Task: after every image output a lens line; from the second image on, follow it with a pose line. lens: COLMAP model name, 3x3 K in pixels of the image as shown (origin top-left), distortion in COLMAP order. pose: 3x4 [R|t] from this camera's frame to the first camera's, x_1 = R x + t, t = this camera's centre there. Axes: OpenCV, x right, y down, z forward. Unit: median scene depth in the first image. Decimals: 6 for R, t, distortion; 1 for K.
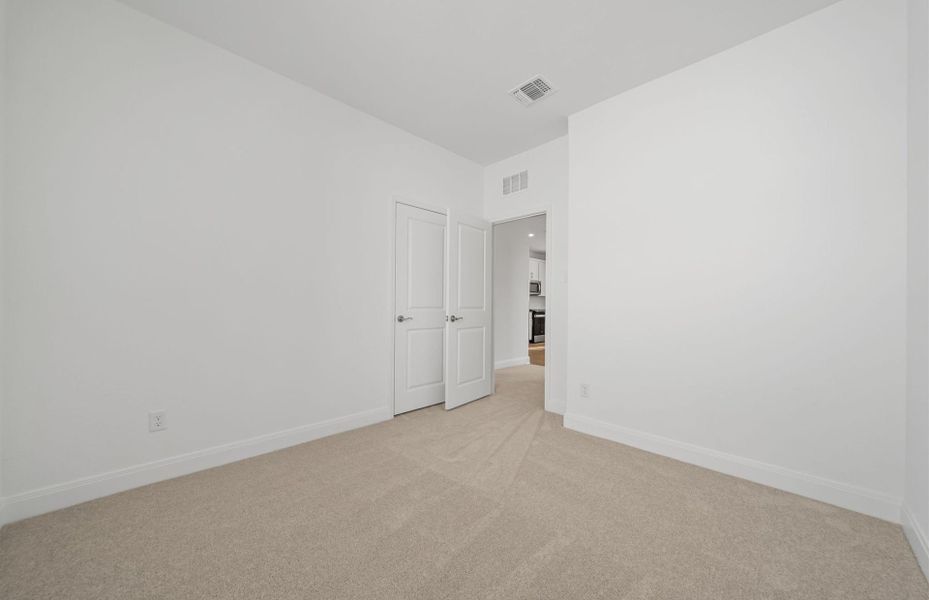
lens RADIAL K [[334.8, 0, 468.4], [0, 334.8, 302.2], [0, 0, 1]] dist [-0.002870, -0.000206]
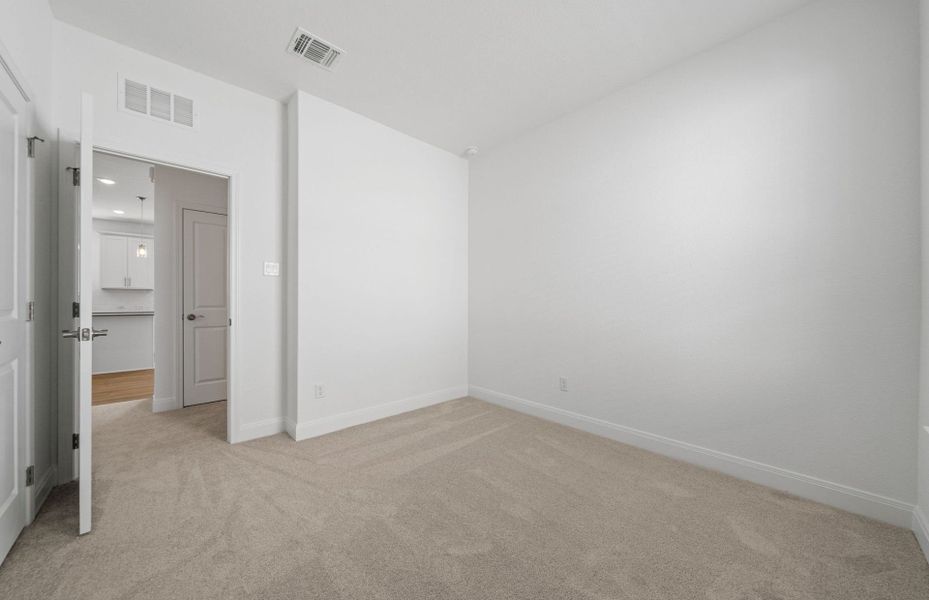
lens RADIAL K [[334.8, 0, 468.4], [0, 334.8, 302.2], [0, 0, 1]] dist [-0.002870, -0.000206]
pose [[0.026130, -0.015227, 0.999543, -0.472196], [-0.014884, 0.999767, 0.015619, -0.012960], [-0.999548, -0.015285, 0.025897, 0.427777]]
